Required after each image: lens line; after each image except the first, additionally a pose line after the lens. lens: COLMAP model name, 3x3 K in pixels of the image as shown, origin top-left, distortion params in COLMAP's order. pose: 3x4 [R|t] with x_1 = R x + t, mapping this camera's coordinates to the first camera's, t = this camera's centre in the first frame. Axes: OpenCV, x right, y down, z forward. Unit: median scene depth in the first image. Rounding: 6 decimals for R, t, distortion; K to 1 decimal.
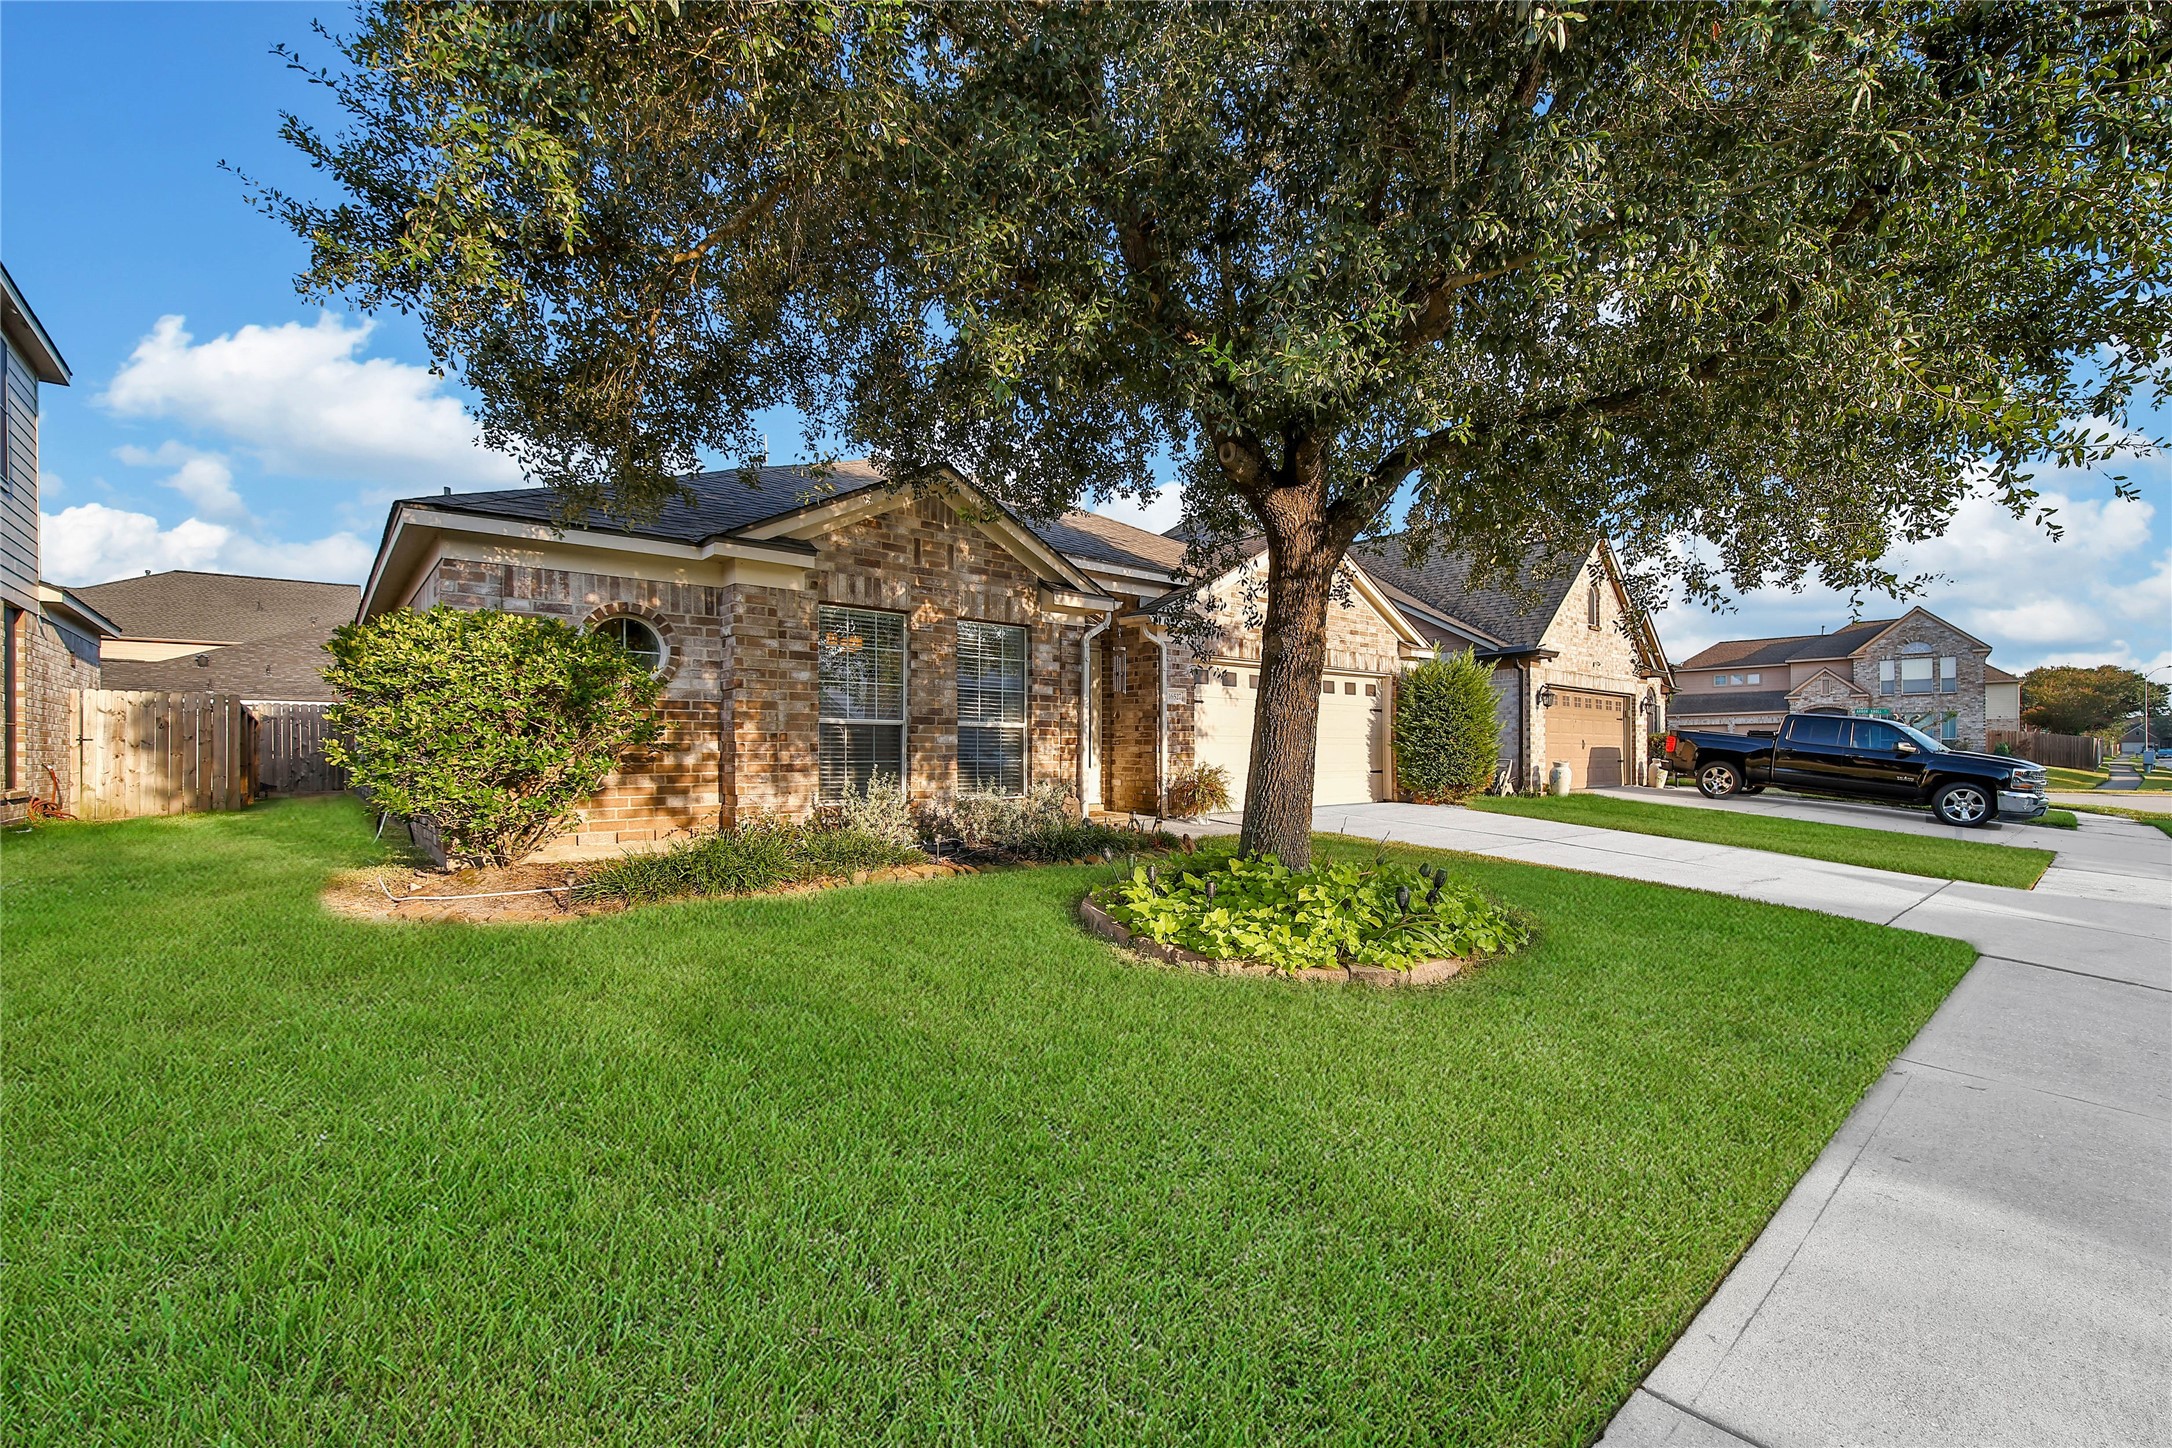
lens RADIAL K [[891.4, 0, 1072.0], [0, 891.4, 759.6], [0, 0, 1]] dist [-0.000607, 0.000057]
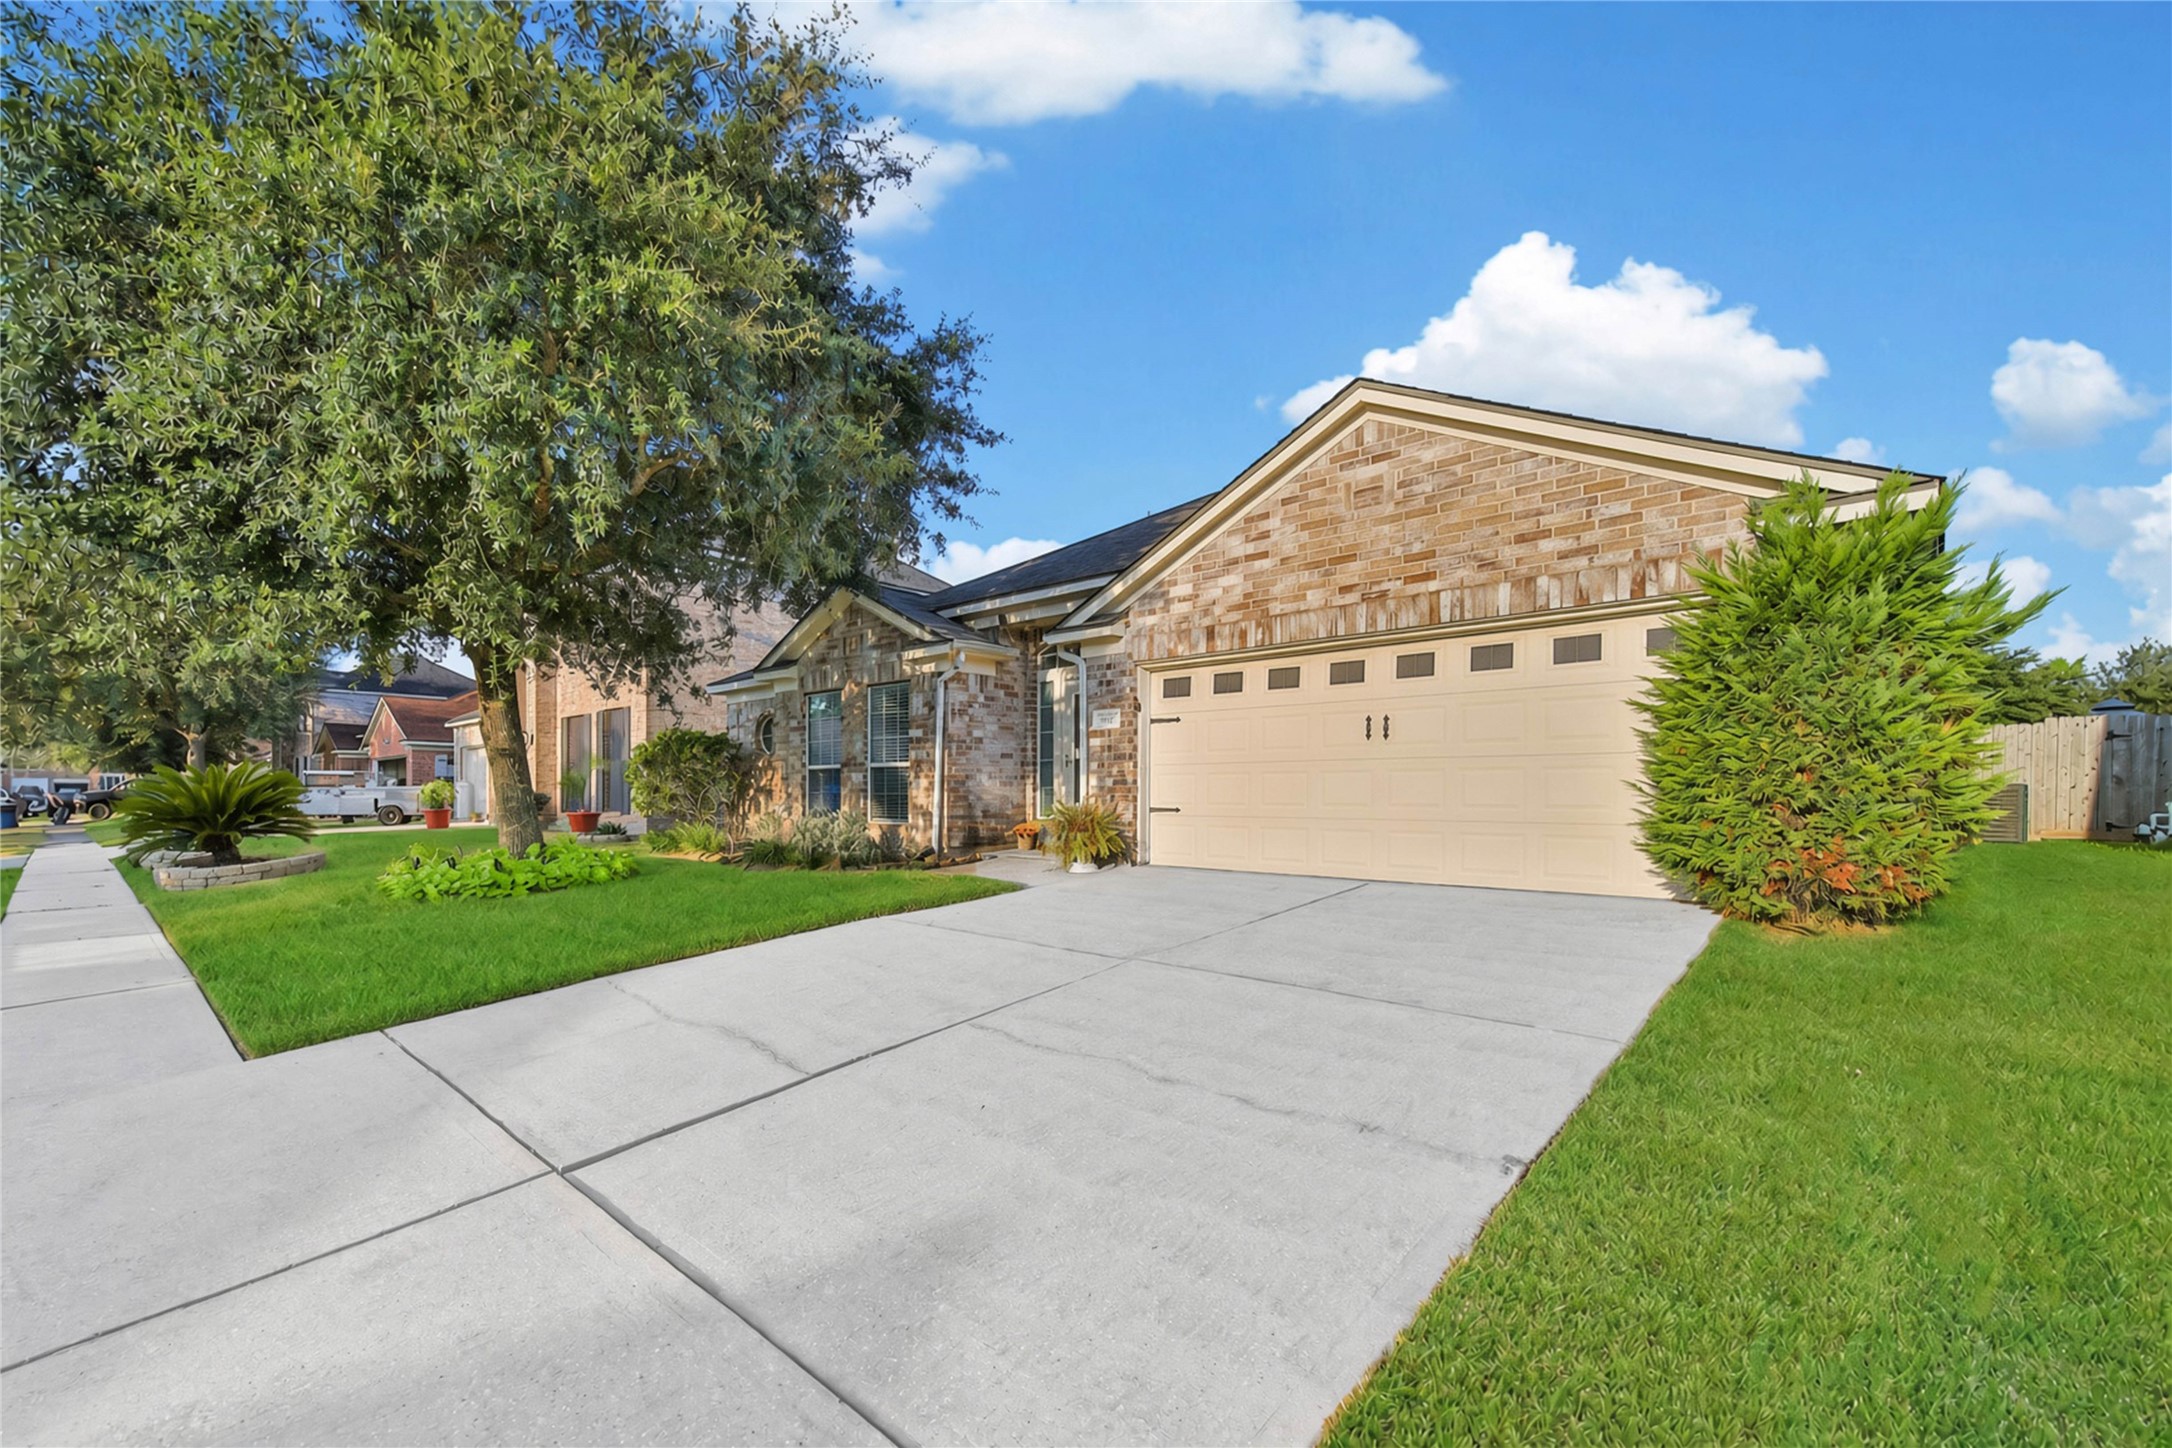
lens RADIAL K [[891.4, 0, 1072.0], [0, 891.4, 759.6], [0, 0, 1]] dist [-0.000607, 0.000057]
pose [[0.137119, -0.023455, -0.990277, 1.161461], [0.000924, 0.999722, -0.023551, -0.017321], [0.990554, 0.002314, 0.137102, 1.058771]]
